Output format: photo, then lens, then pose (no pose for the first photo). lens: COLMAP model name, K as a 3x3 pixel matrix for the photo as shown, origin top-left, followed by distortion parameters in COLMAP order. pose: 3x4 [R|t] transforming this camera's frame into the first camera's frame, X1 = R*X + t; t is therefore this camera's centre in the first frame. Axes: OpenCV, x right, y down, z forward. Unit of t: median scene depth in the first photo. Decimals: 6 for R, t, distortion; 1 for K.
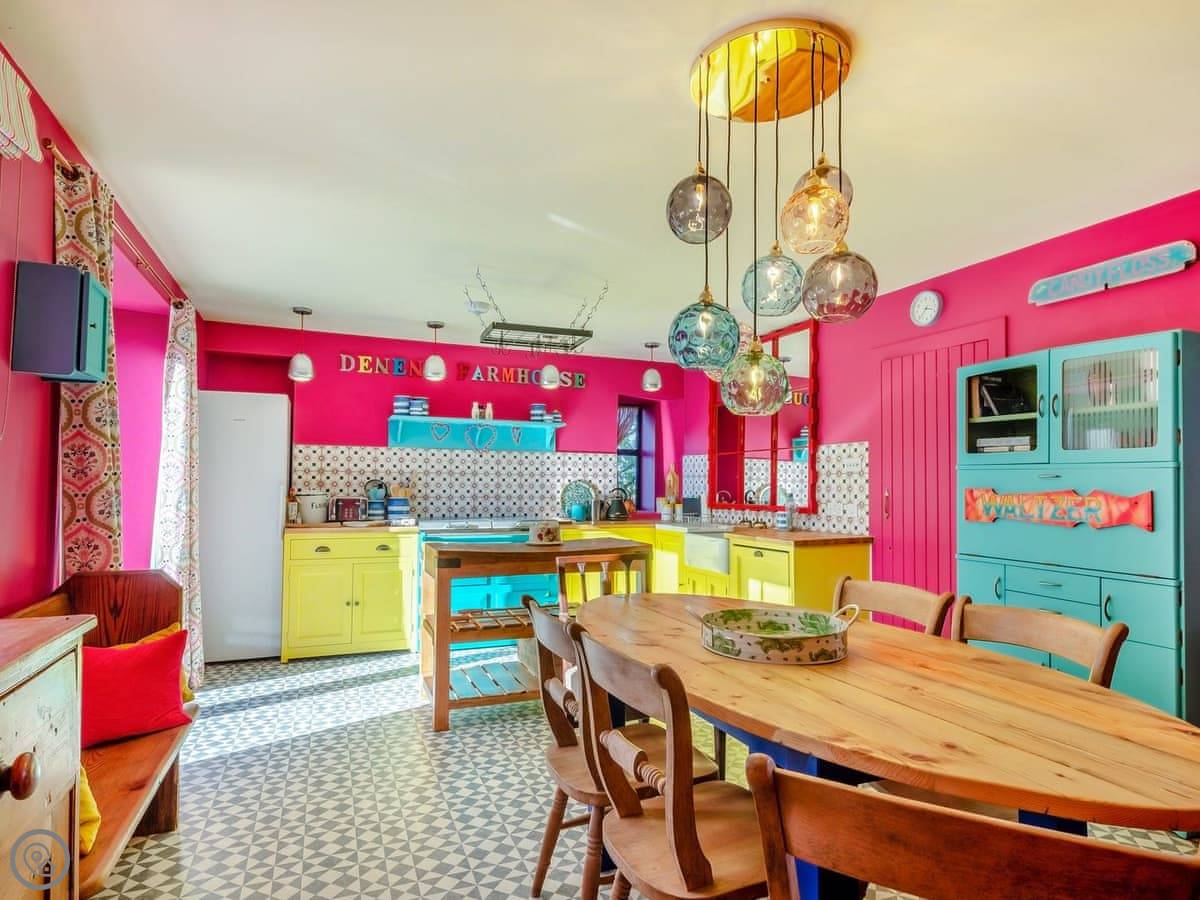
lens RADIAL K [[656.3, 0, 588.1], [0, 656.3, 473.4], [0, 0, 1]] dist [0.001991, -0.002218]
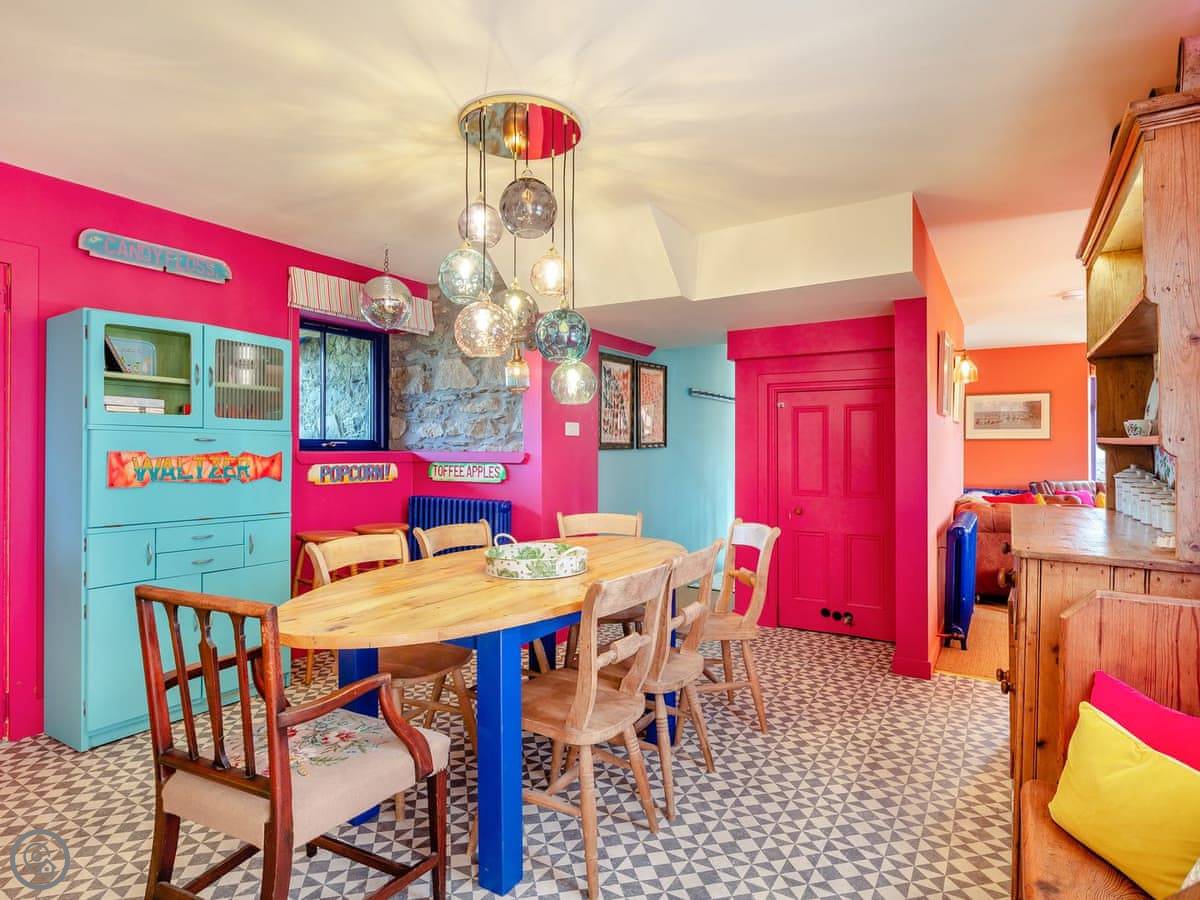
lens RADIAL K [[656.3, 0, 611.4], [0, 656.3, 444.1], [0, 0, 1]] dist [0.001991, -0.002218]
pose [[-0.597087, -0.002792, 0.802171, -0.316834], [-0.021844, 0.999680, -0.012780, 0.006023], [-0.801879, -0.025153, -0.596957, 0.594245]]
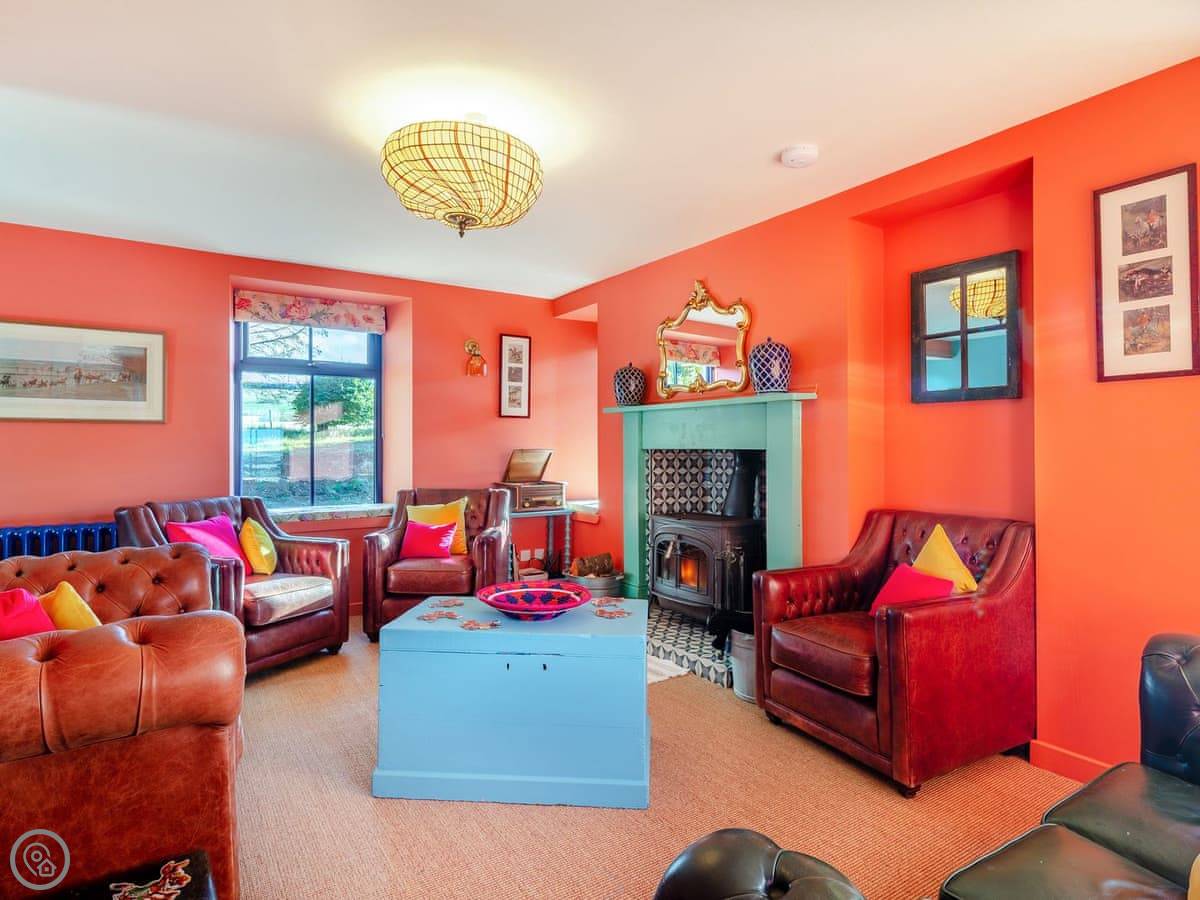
lens RADIAL K [[656.3, 0, 595.6], [0, 656.3, 442.2], [0, 0, 1]] dist [0.001991, -0.002218]
pose [[-0.979015, -0.011328, -0.203474, -0.076414], [-0.005365, 0.999541, -0.029831, -0.000395], [0.203719, -0.028113, -0.978626, -0.179724]]
